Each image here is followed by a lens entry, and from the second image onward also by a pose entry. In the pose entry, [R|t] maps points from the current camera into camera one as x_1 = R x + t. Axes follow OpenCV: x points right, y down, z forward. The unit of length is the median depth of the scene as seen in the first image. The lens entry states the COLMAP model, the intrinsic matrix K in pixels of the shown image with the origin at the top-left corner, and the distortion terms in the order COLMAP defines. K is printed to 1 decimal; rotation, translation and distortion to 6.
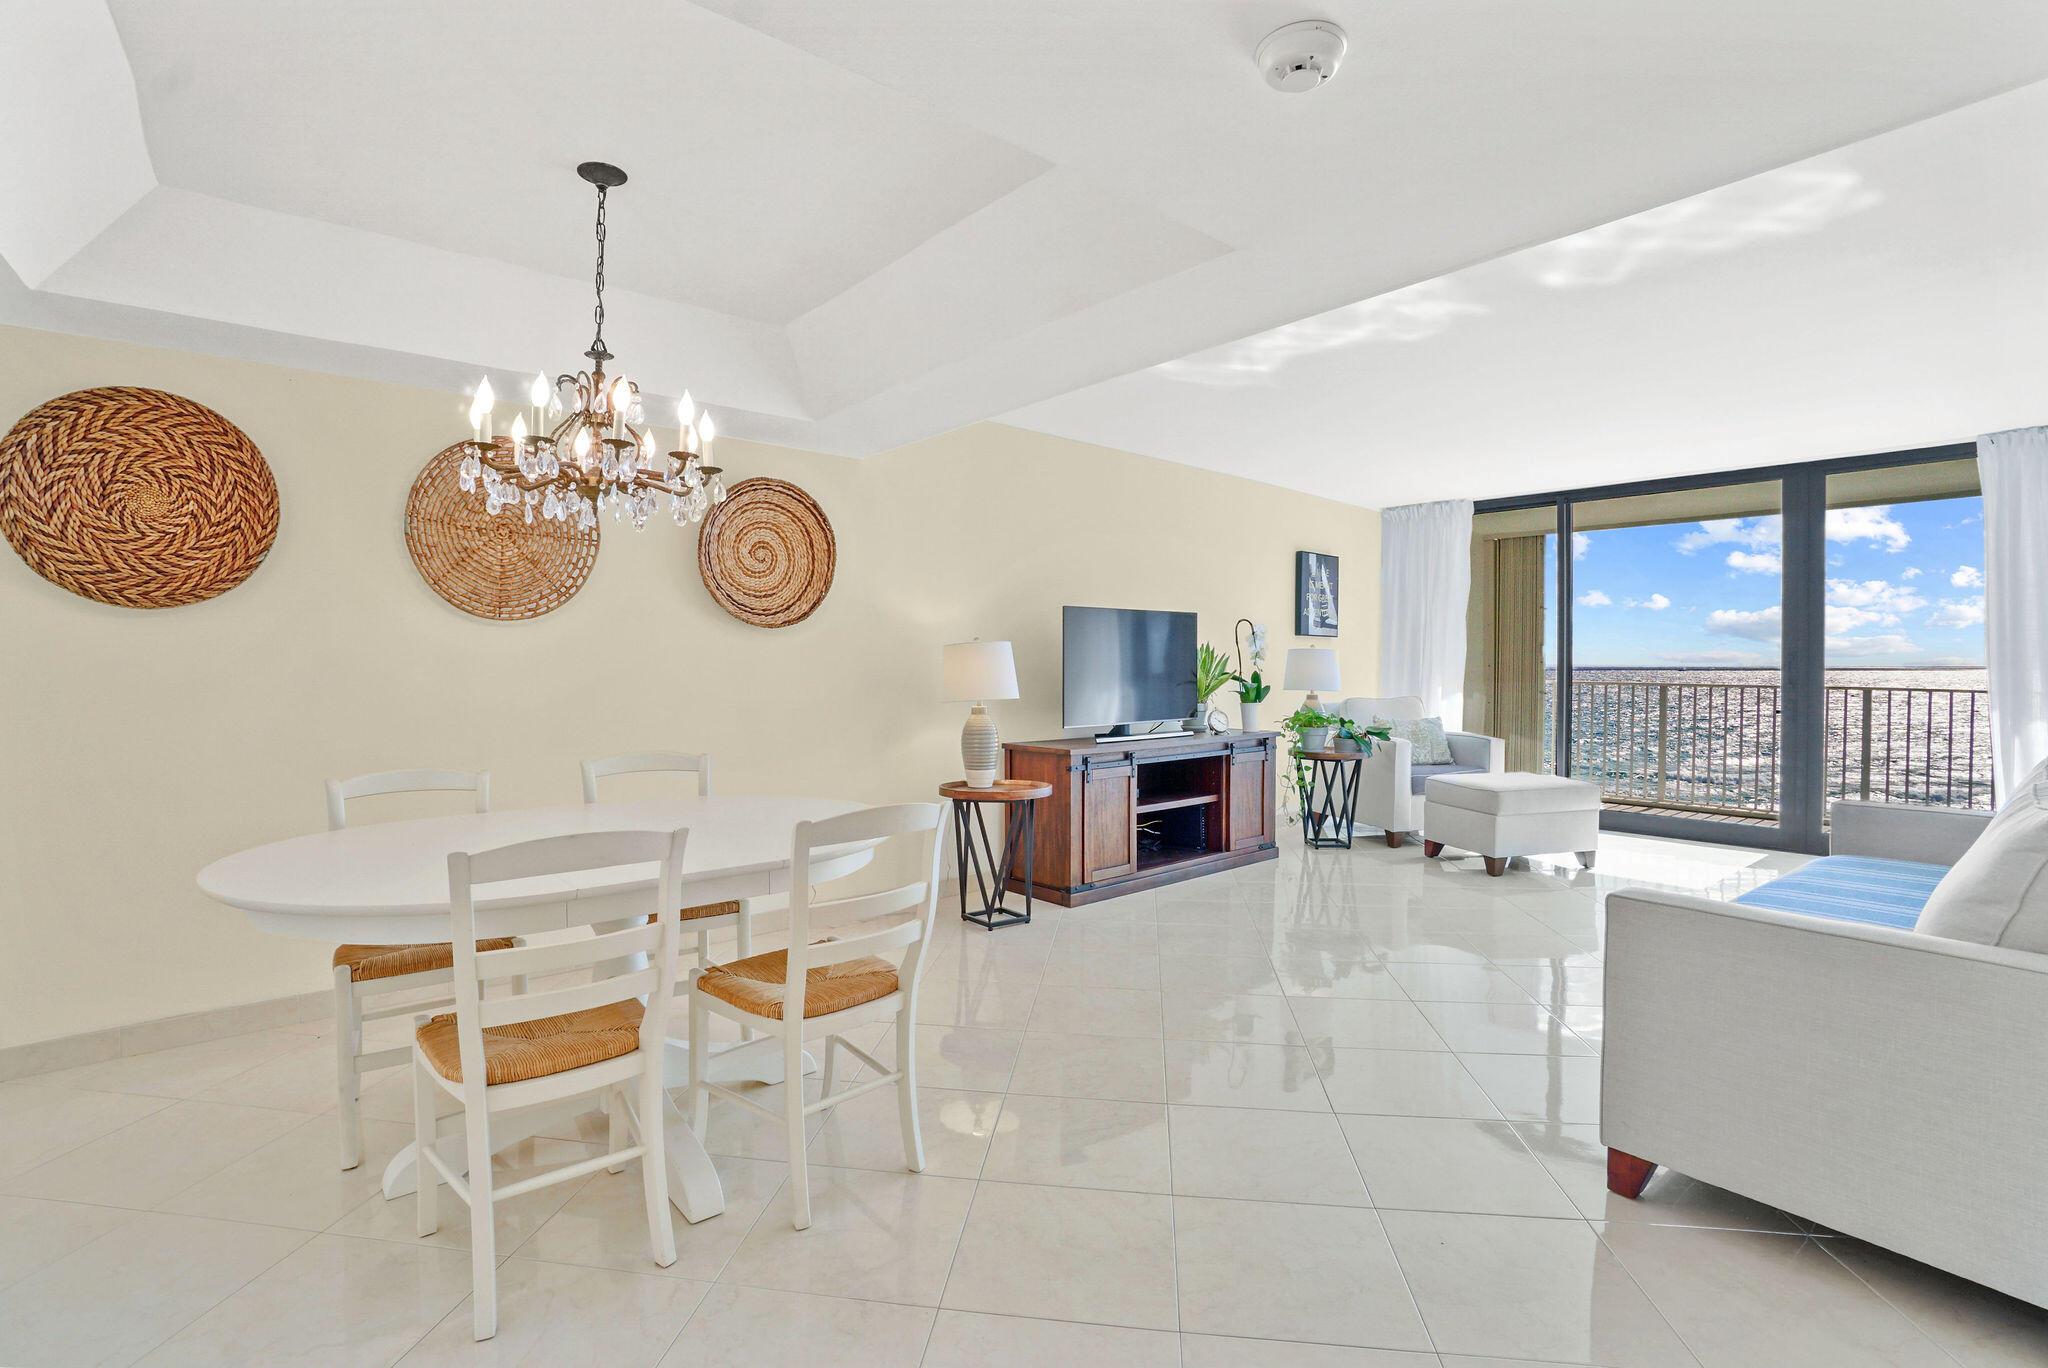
lens RADIAL K [[960.6, 0, 1021.1], [0, 960.6, 679.1], [0, 0, 1]] dist [-0.049598, 0.017892]
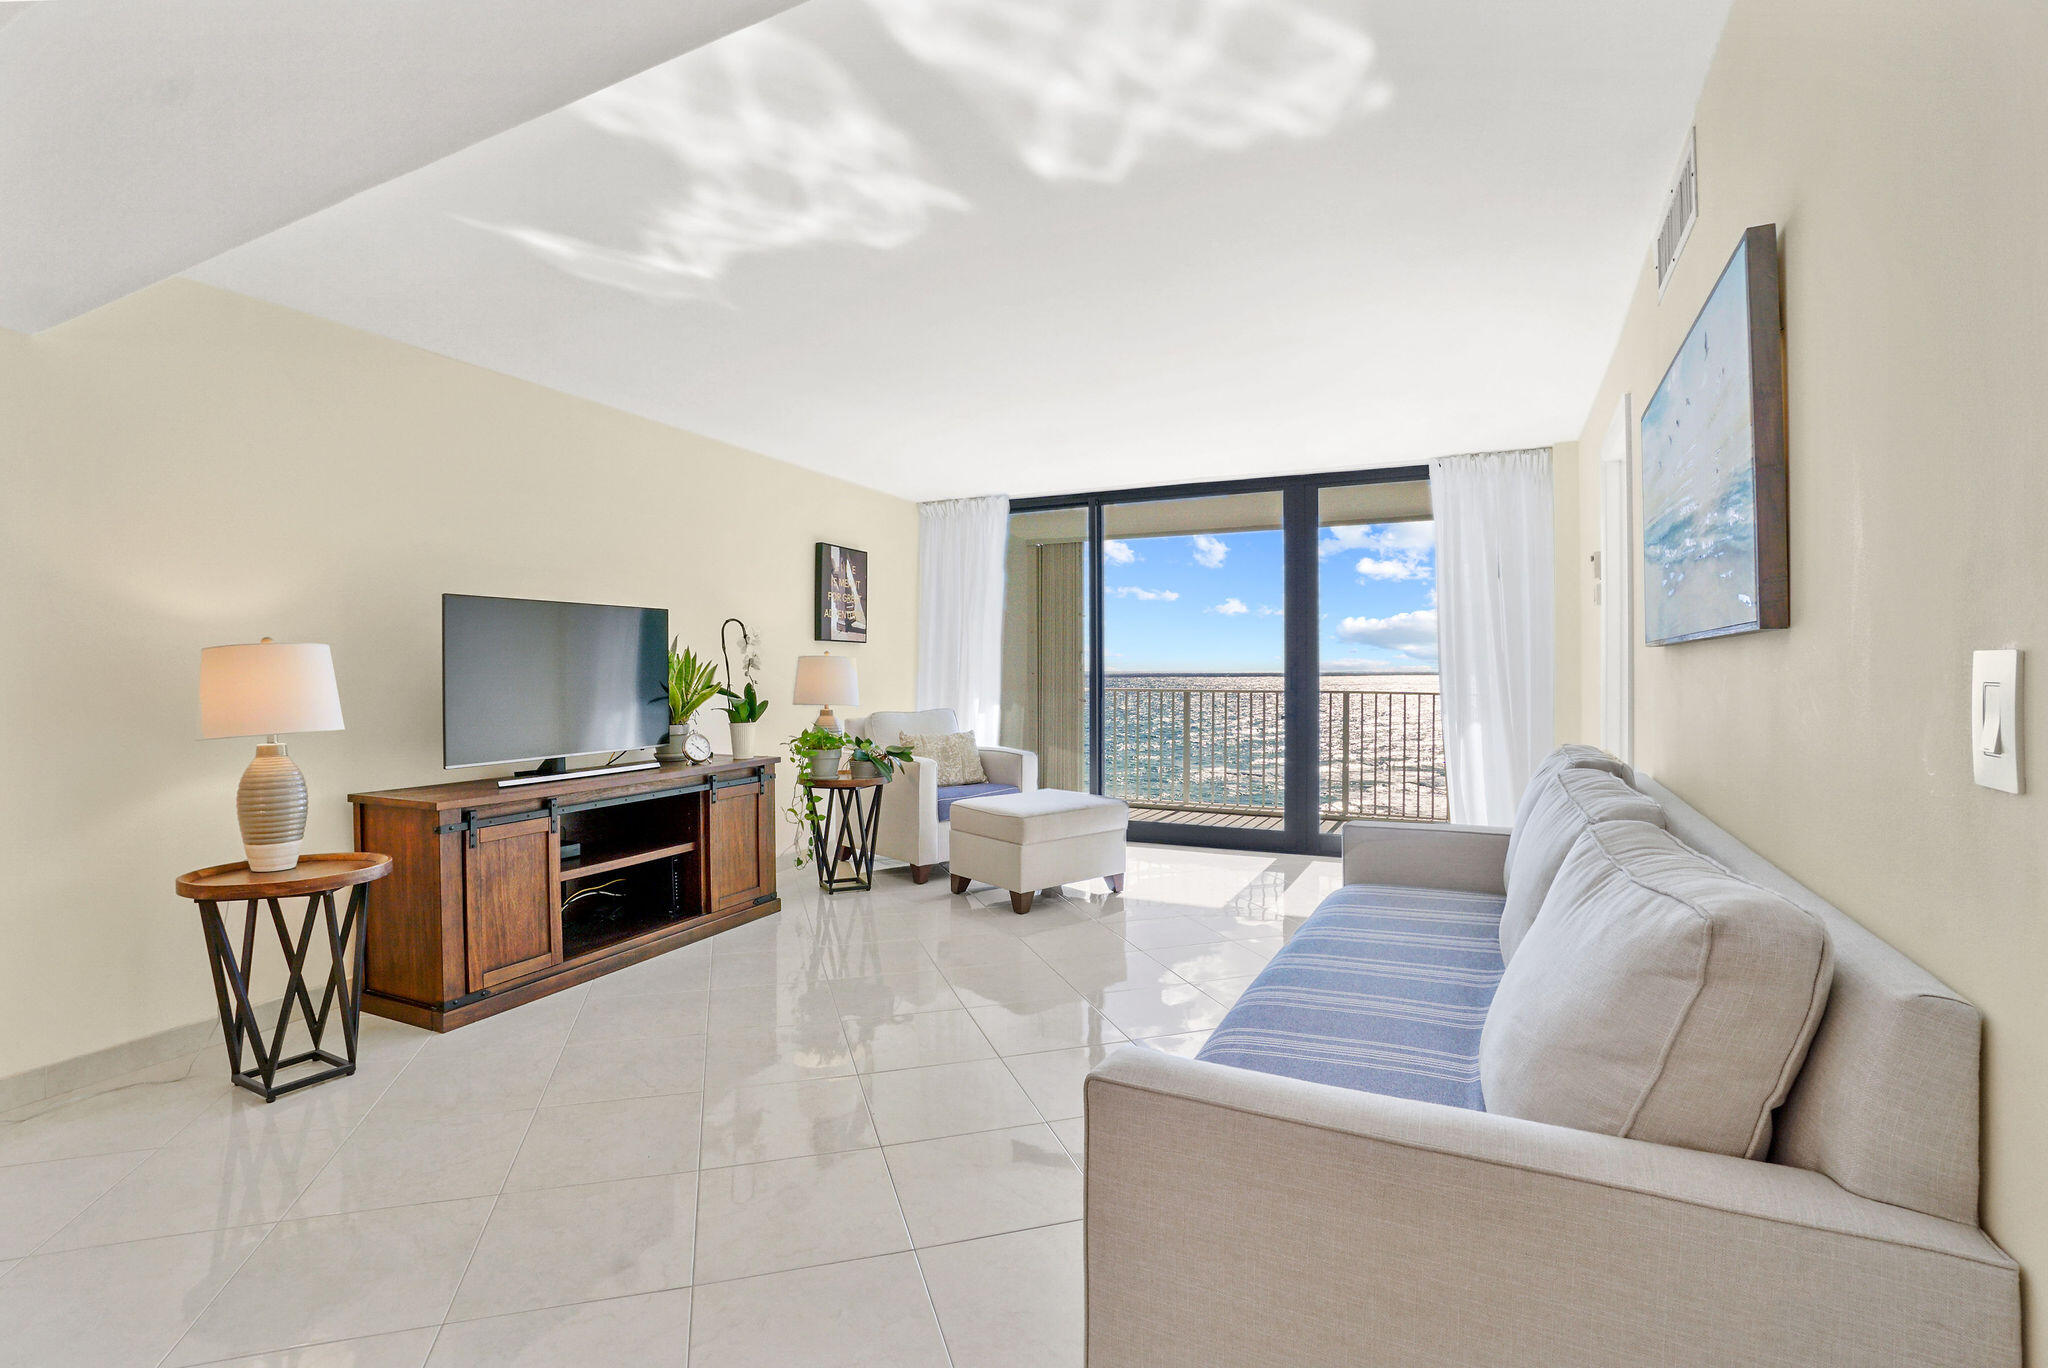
lens RADIAL K [[960.6, 0, 1021.1], [0, 960.6, 679.1], [0, 0, 1]] dist [-0.049598, 0.017892]
pose [[0.911934, -0.010190, 0.410210, 0.122382], [0.014155, 0.999878, -0.006629, -0.003191], [-0.410093, 0.011852, 0.911967, 0.167416]]
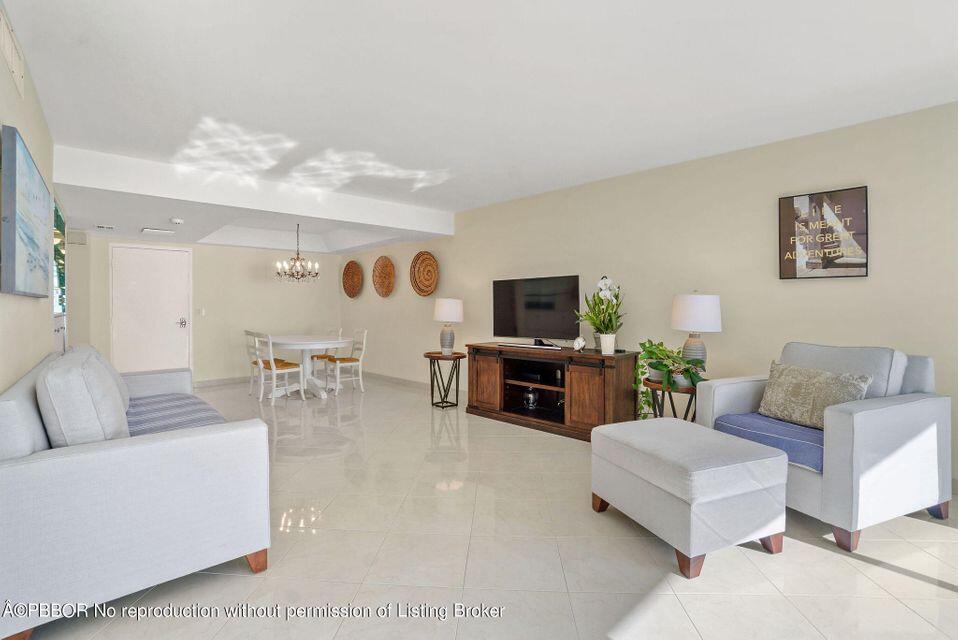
lens RADIAL K [[475.6, 0, 477.6], [0, 475.6, 298.5], [0, 0, 1]] dist [-0.088824, 0.021741]
pose [[0.011993, -0.008054, -0.999896, 0.940728], [-0.003406, 0.999961, -0.008095, -0.023352], [0.999922, 0.003503, 0.011965, 0.794302]]
